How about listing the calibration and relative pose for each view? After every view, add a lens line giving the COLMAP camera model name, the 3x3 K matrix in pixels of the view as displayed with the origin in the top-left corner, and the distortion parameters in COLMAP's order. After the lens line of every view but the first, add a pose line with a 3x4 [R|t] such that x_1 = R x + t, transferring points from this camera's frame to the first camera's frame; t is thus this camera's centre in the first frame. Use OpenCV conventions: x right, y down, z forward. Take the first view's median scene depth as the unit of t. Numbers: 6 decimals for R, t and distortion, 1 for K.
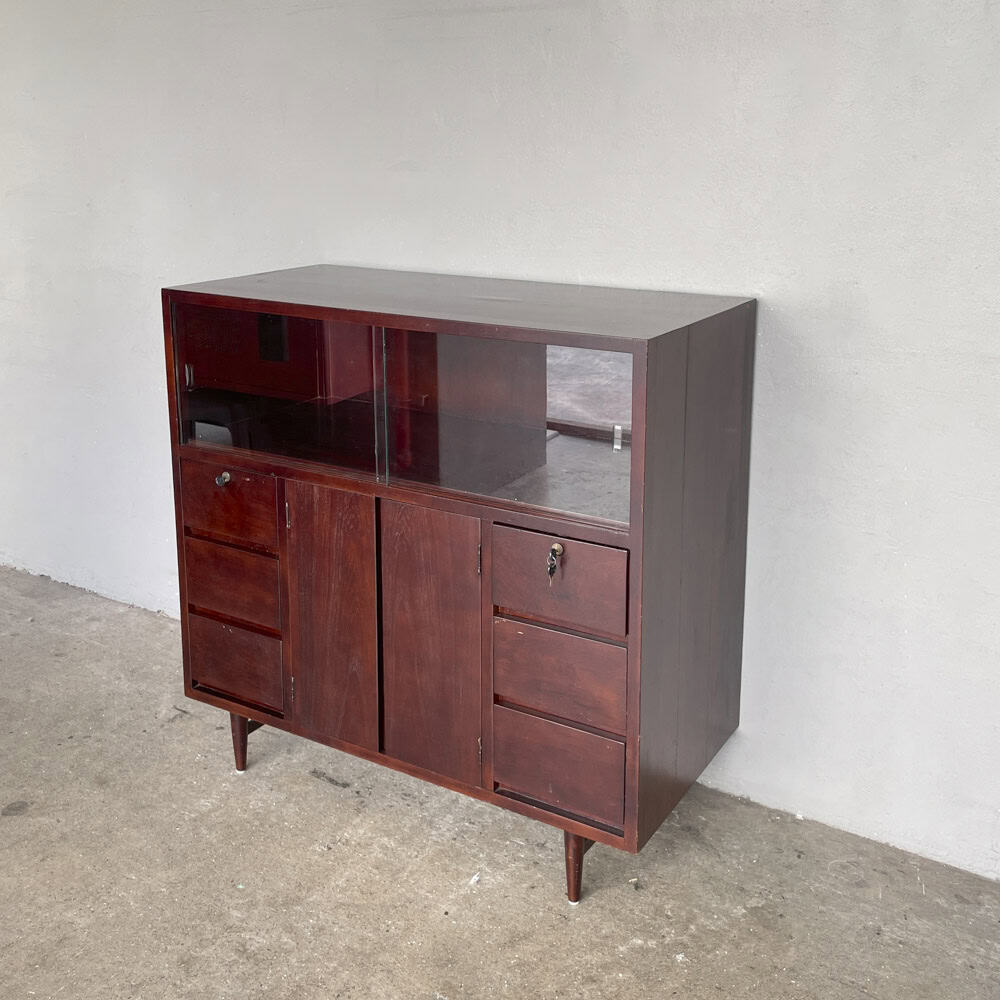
lens RADIAL K [[1117.1, 0, 499.8], [0, 1117.1, 393.0], [0, 0, 1]] dist [0.026343, 0.000000]
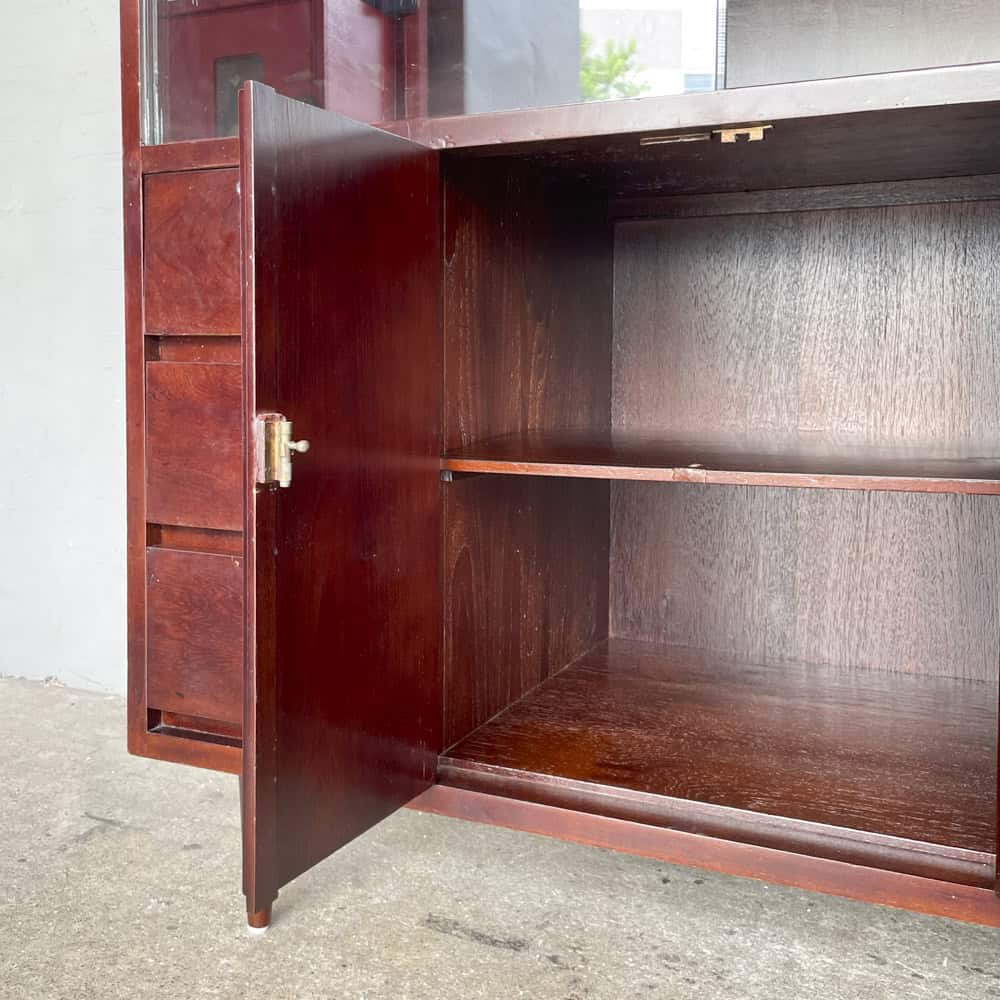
lens RADIAL K [[1071.4, 0, 502.8], [0, 1071.4, 425.4], [0, 0, 1]] dist [0.019860, 0.000000]
pose [[0.992755, -0.004239, 0.120078, -0.208646], [0.023728, 0.986612, -0.161347, 0.241343], [-0.117786, 0.163028, 0.979565, 0.620206]]
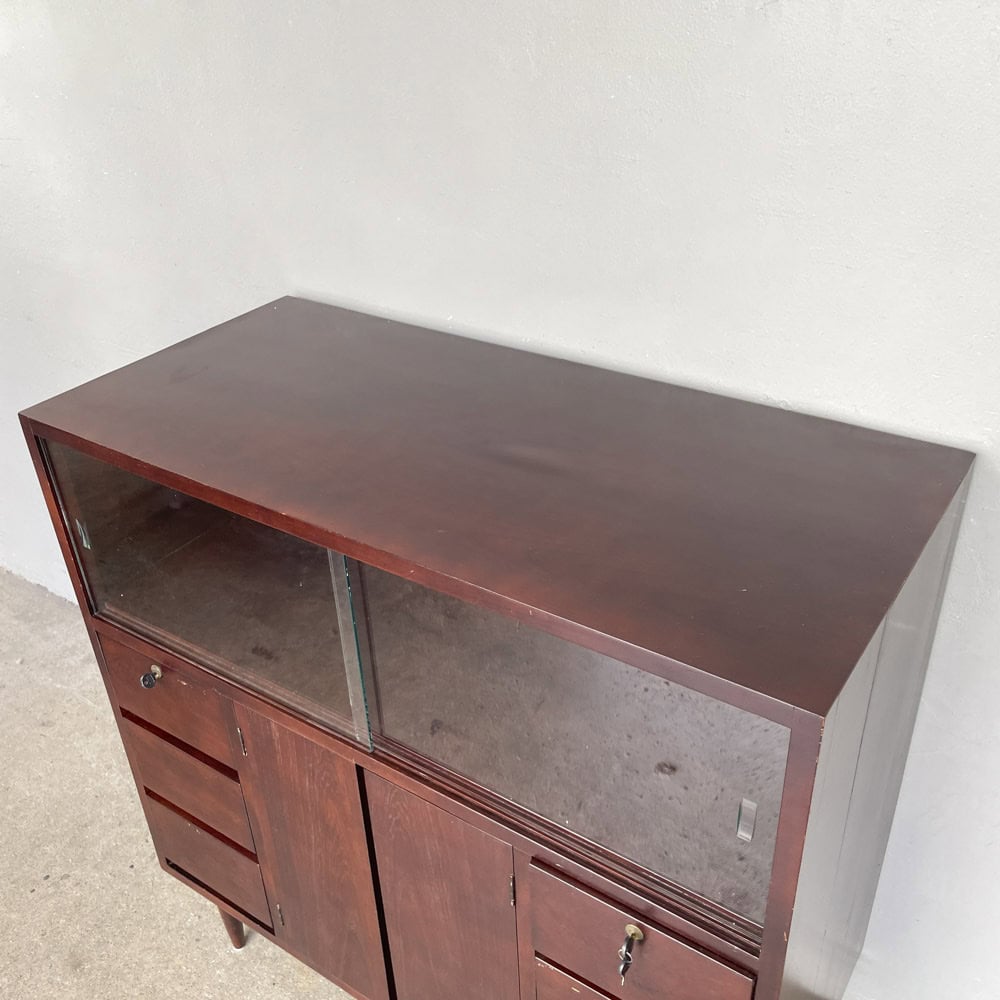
lens RADIAL K [[1002.3, 0, 496.8], [0, 1002.3, 527.2], [0, 0, 1]] dist [0.009190, 0.000000]
pose [[0.997896, -0.007091, -0.064454, 0.010988], [0.028505, 0.940779, 0.337820, -0.224980], [0.058241, -0.338947, 0.939001, 0.466512]]
